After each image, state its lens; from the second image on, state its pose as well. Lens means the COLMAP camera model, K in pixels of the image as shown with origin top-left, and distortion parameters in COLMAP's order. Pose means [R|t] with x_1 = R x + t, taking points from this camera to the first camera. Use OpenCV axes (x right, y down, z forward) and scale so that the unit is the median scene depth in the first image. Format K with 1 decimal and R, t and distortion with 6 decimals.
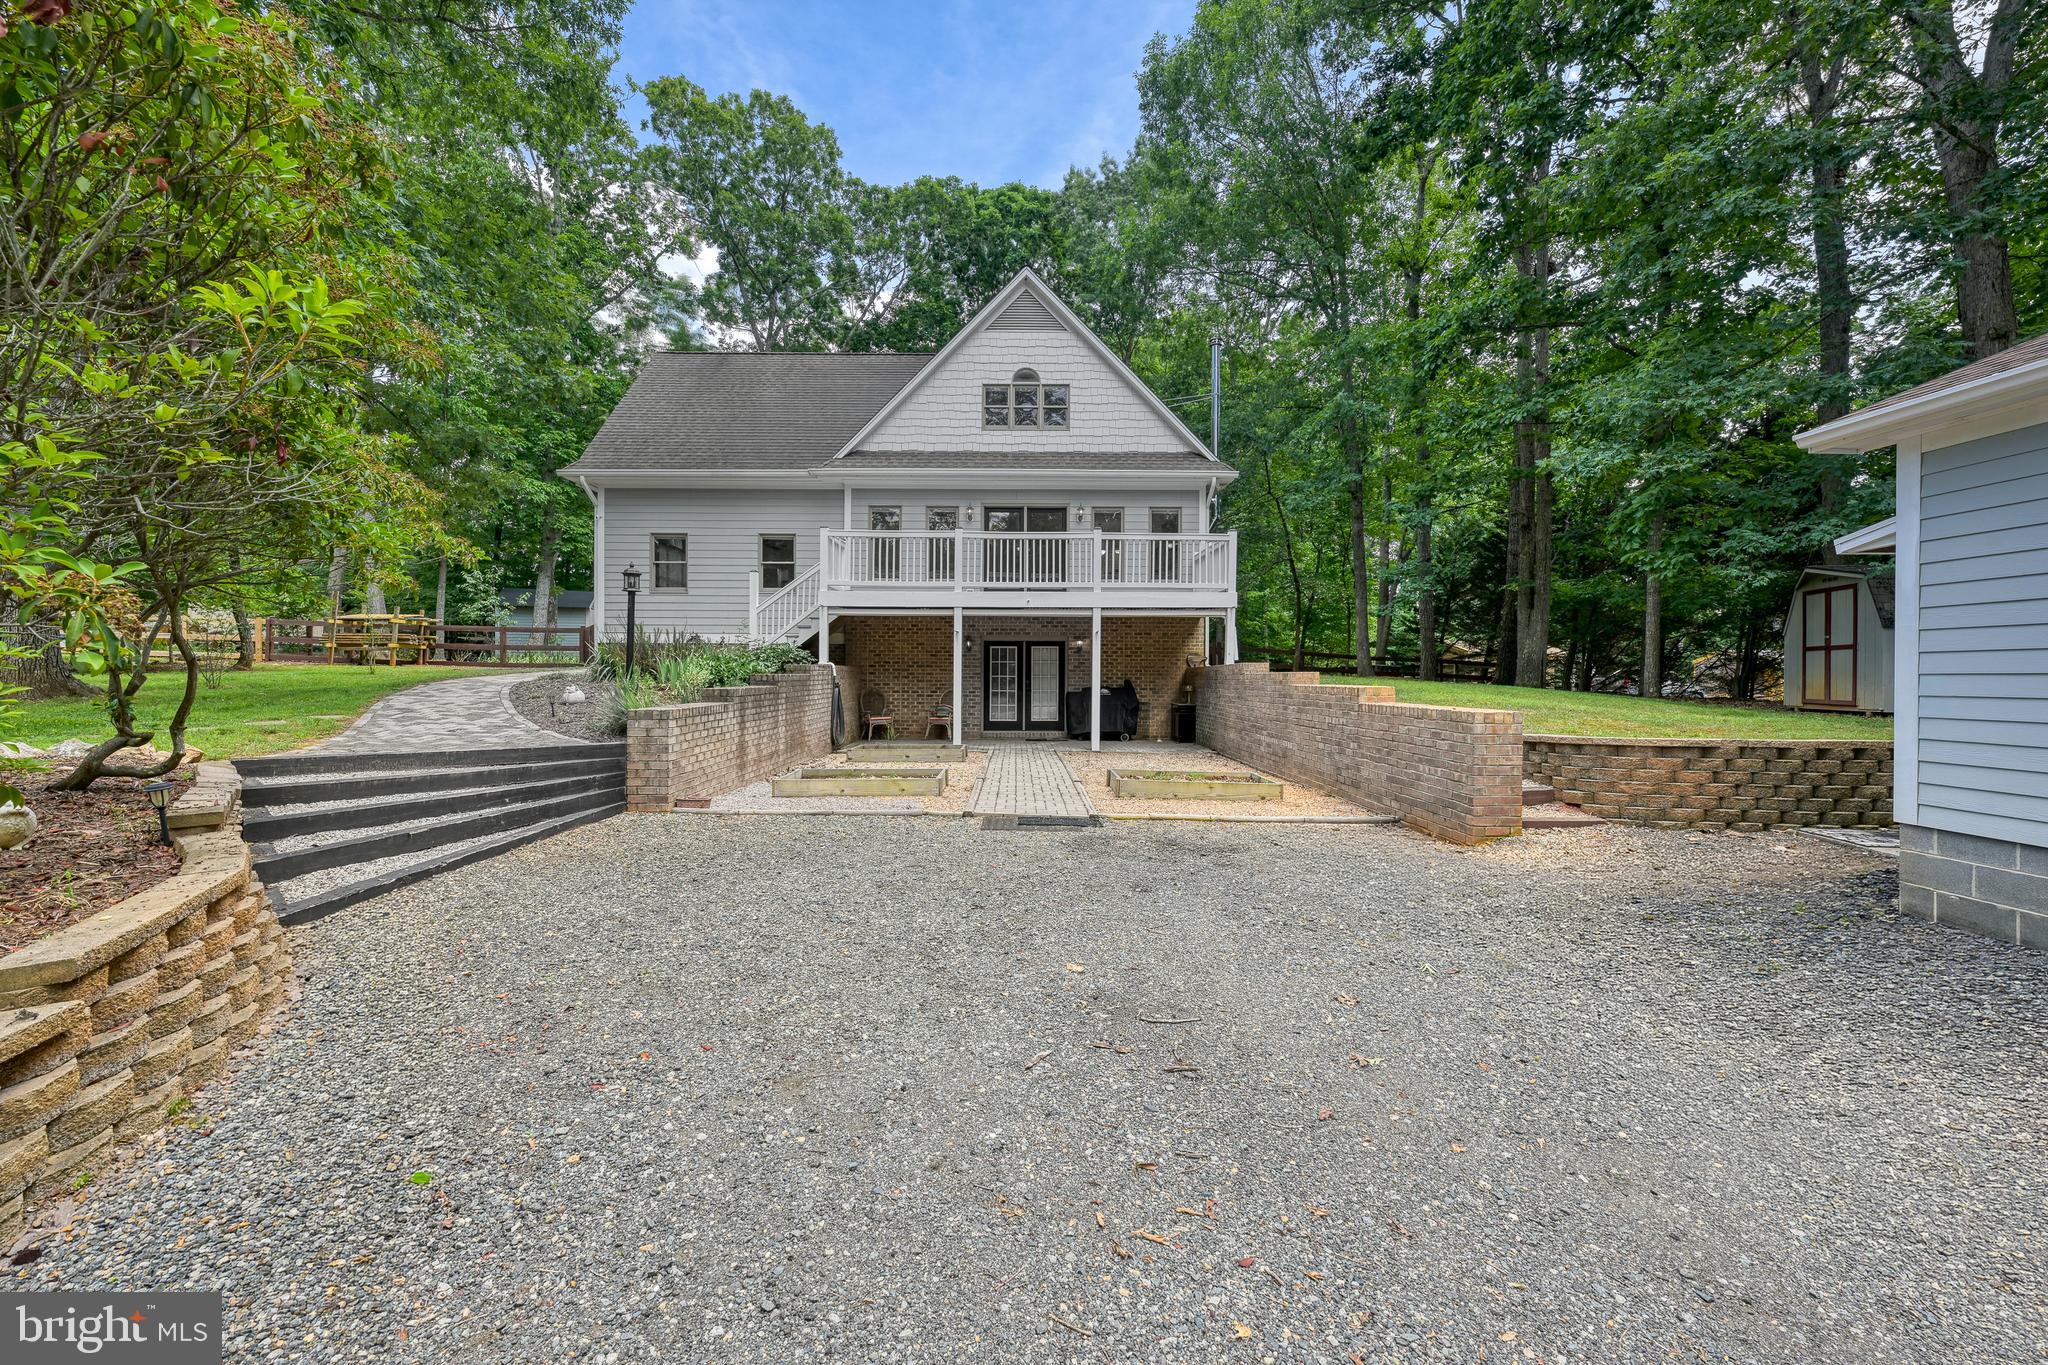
lens RADIAL K [[800.5, 0, 1019.2], [0, 800.5, 679.8], [0, 0, 1]] dist [-0.001524, -0.000757]
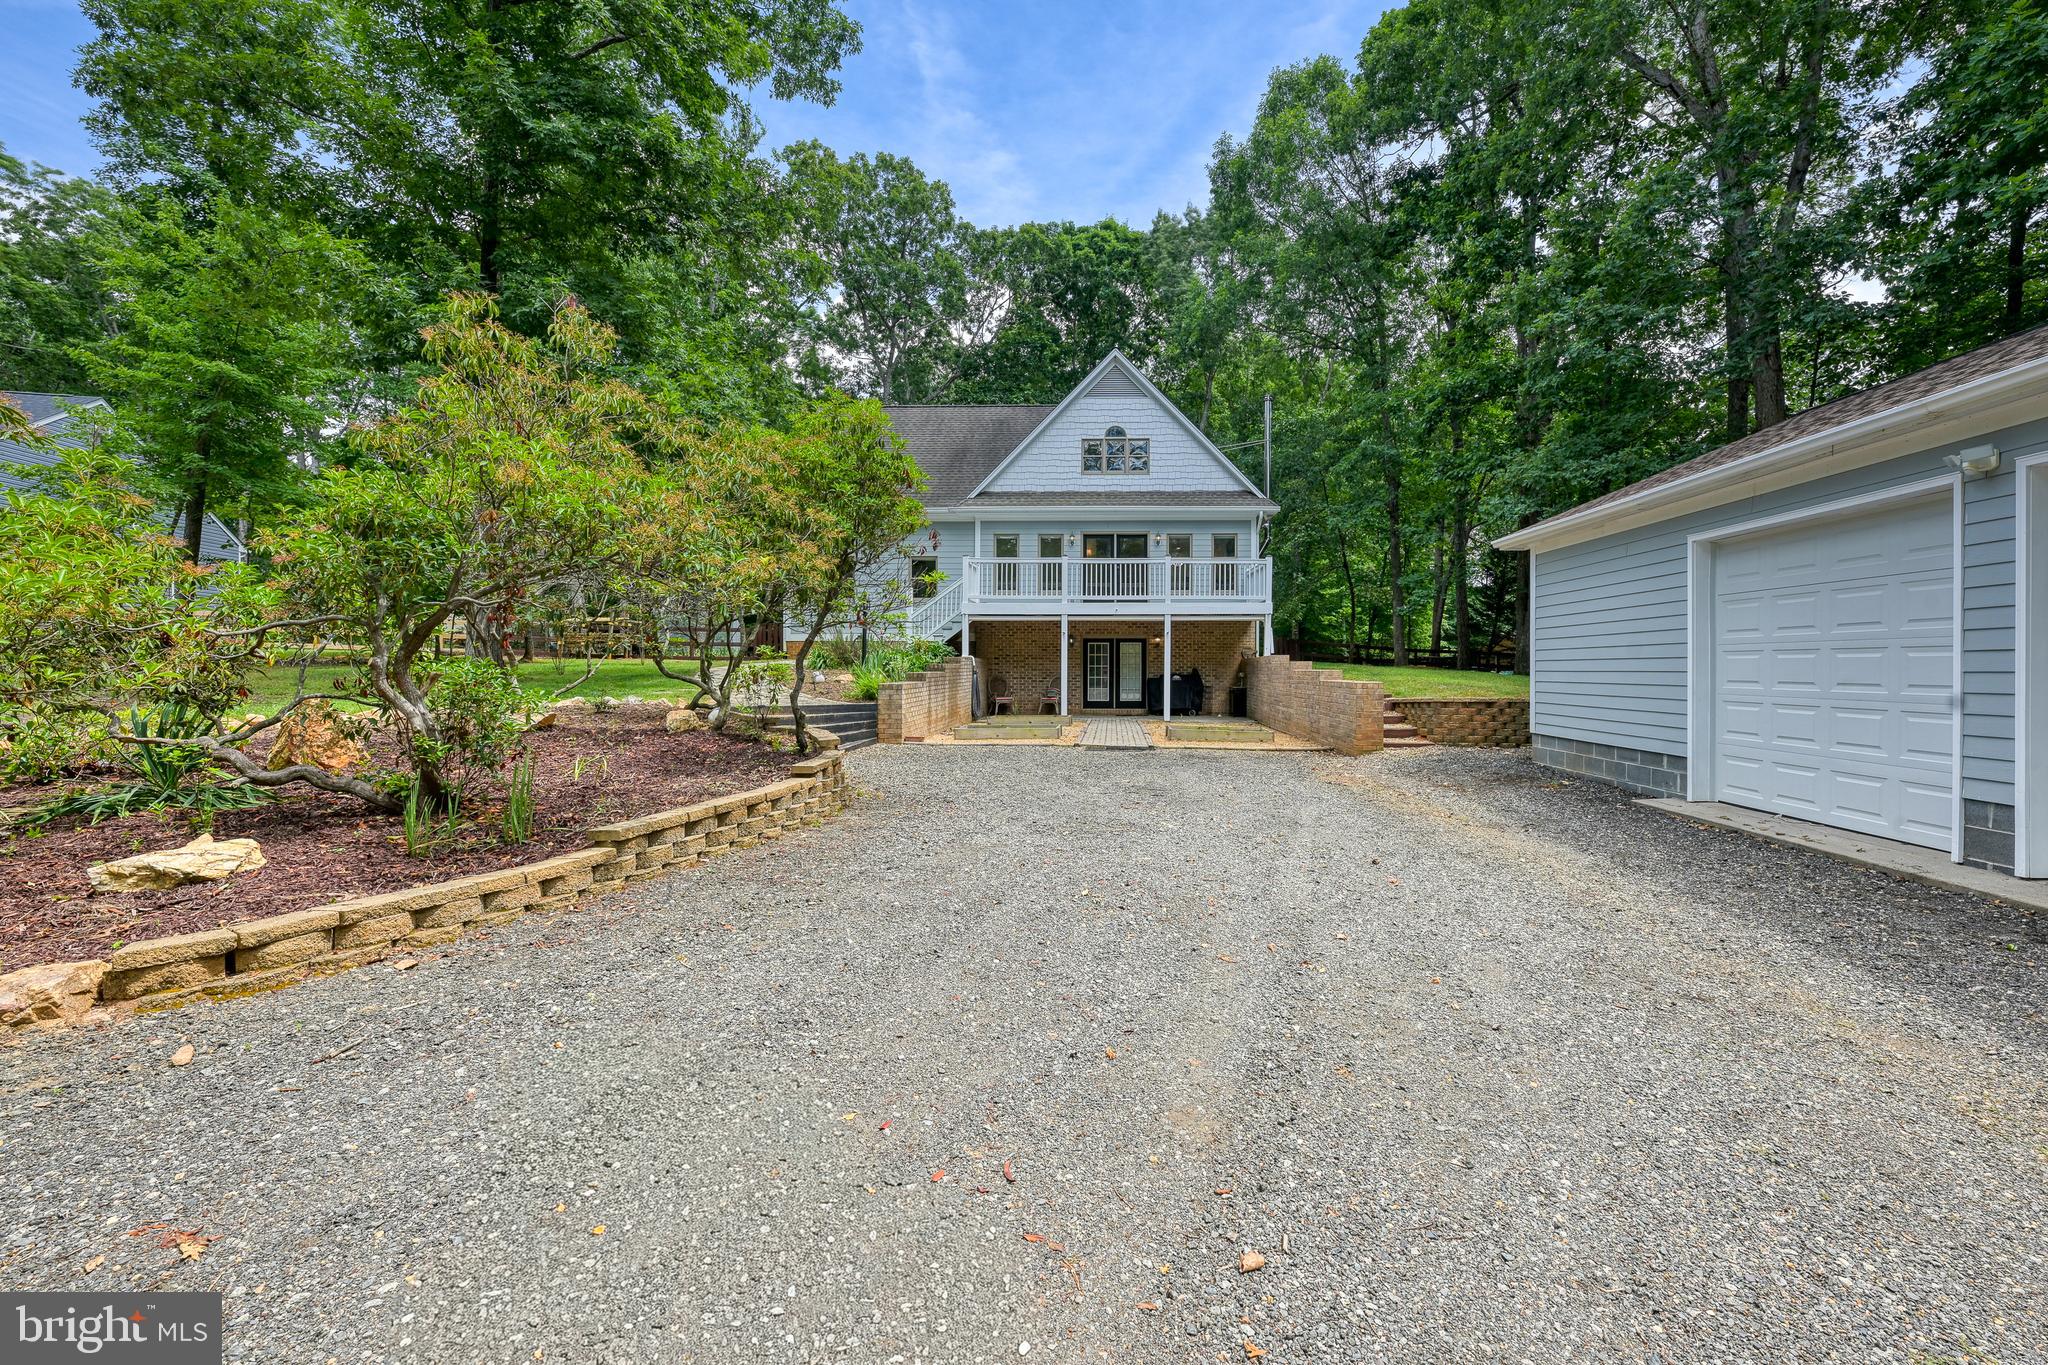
lens RADIAL K [[833.8, 0, 1096.5], [0, 833.8, 673.0], [0, 0, 1]] dist [-0.000247, -0.000054]
pose [[0.999732, -0.002182, -0.023067, 0.007972], [0.002207, 0.999997, 0.001067, 0.005758], [0.023065, -0.001118, 0.999733, -0.343003]]
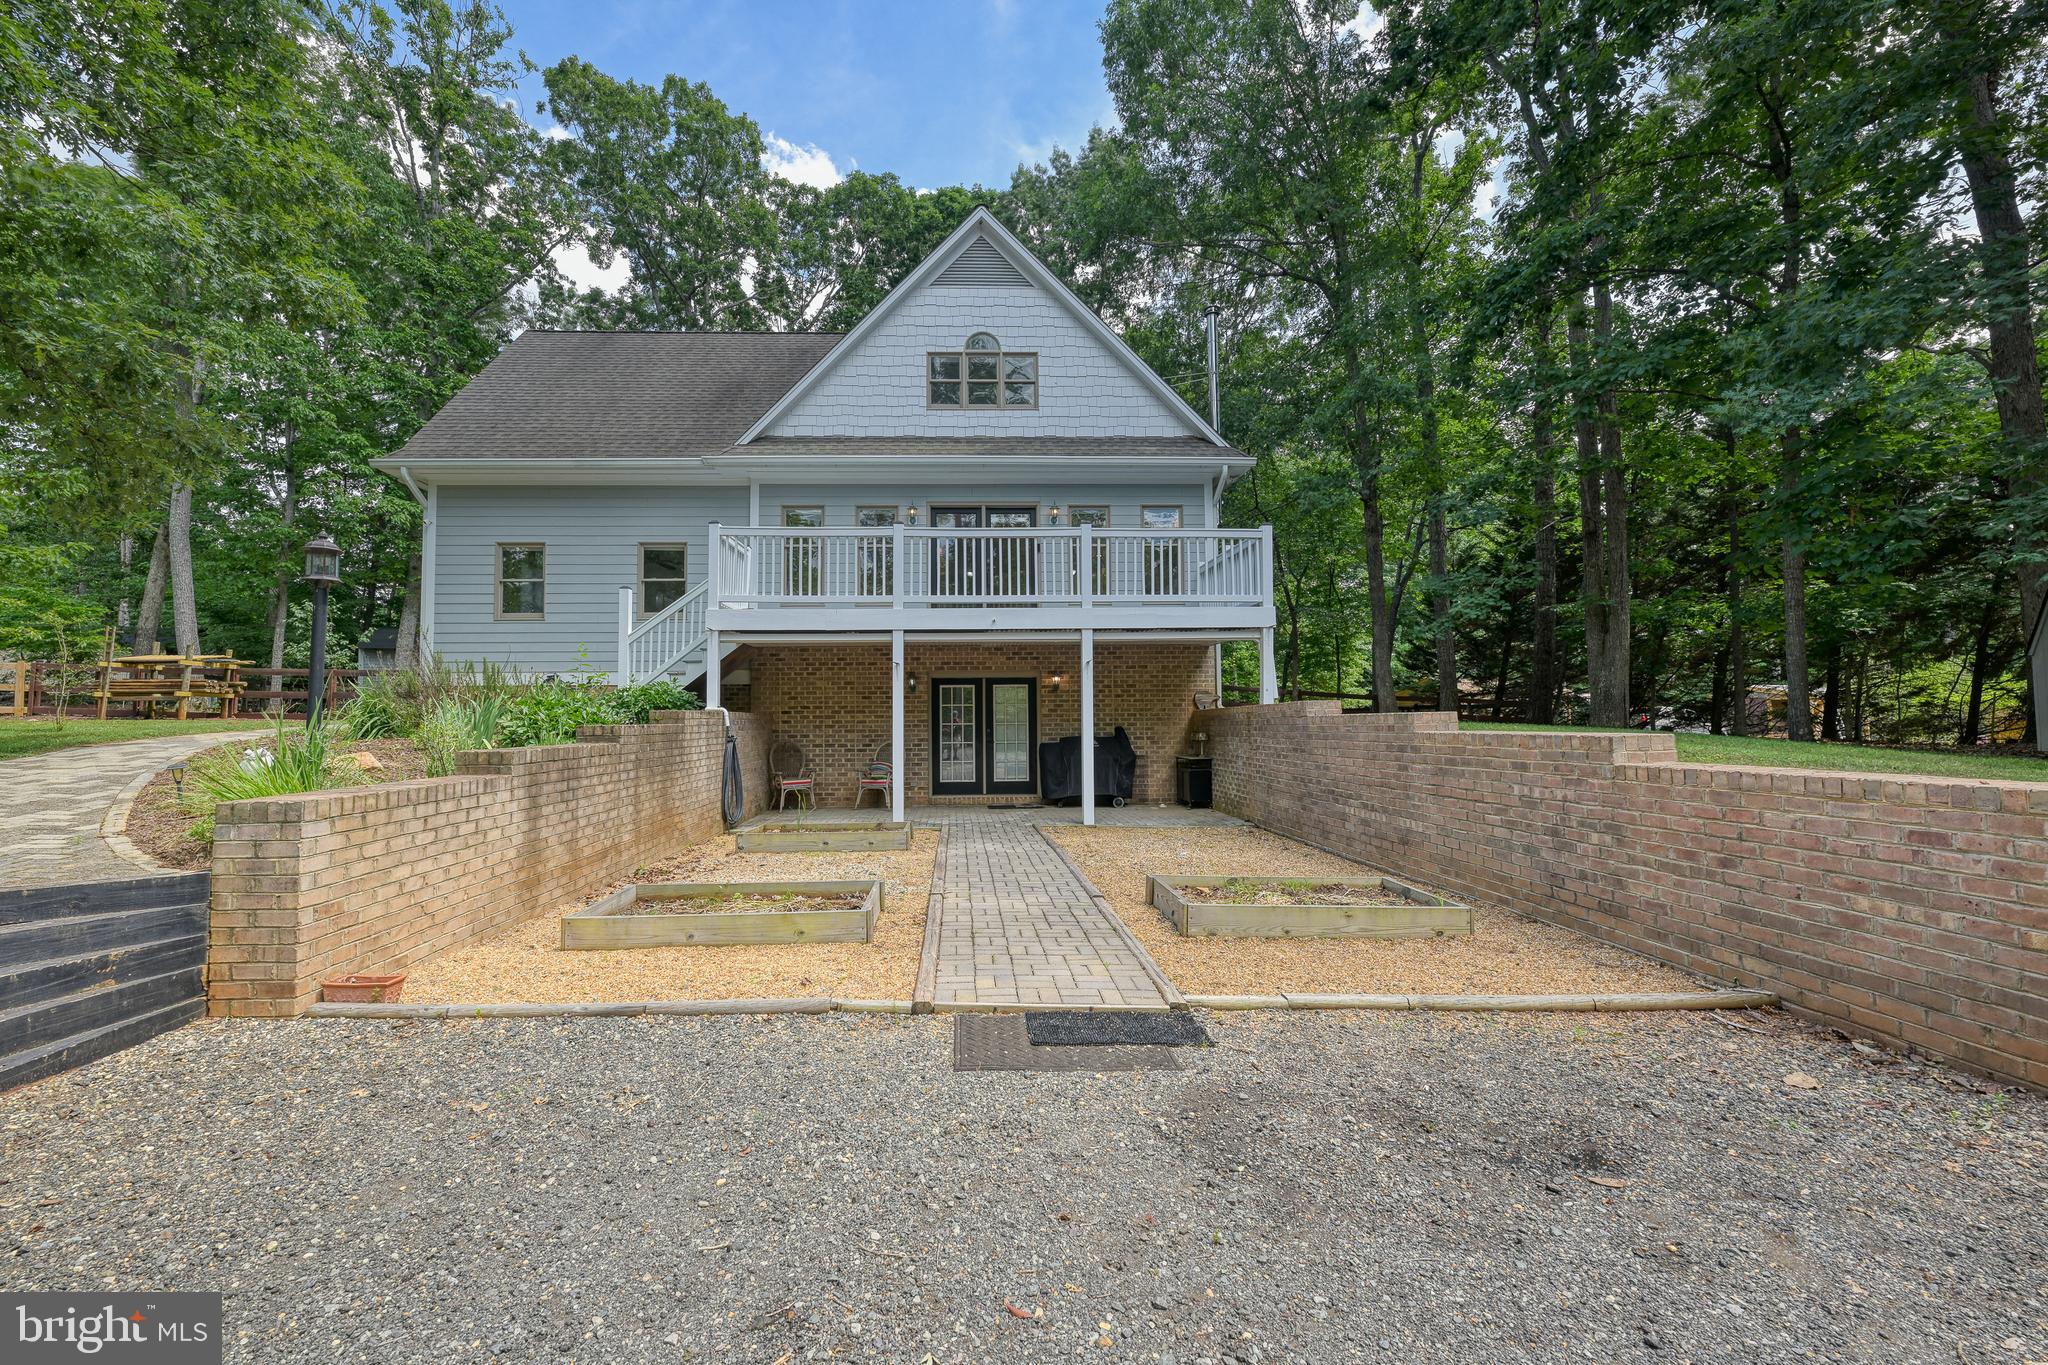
lens RADIAL K [[812.4, 0, 975.0], [0, 812.4, 679.2], [0, 0, 1]] dist [0.001408, 0.000008]
pose [[0.999775, -0.011632, 0.017745, -0.016656], [0.012648, 0.998221, -0.058271, -0.001301], [-0.017035, 0.058482, 0.998143, 0.220277]]
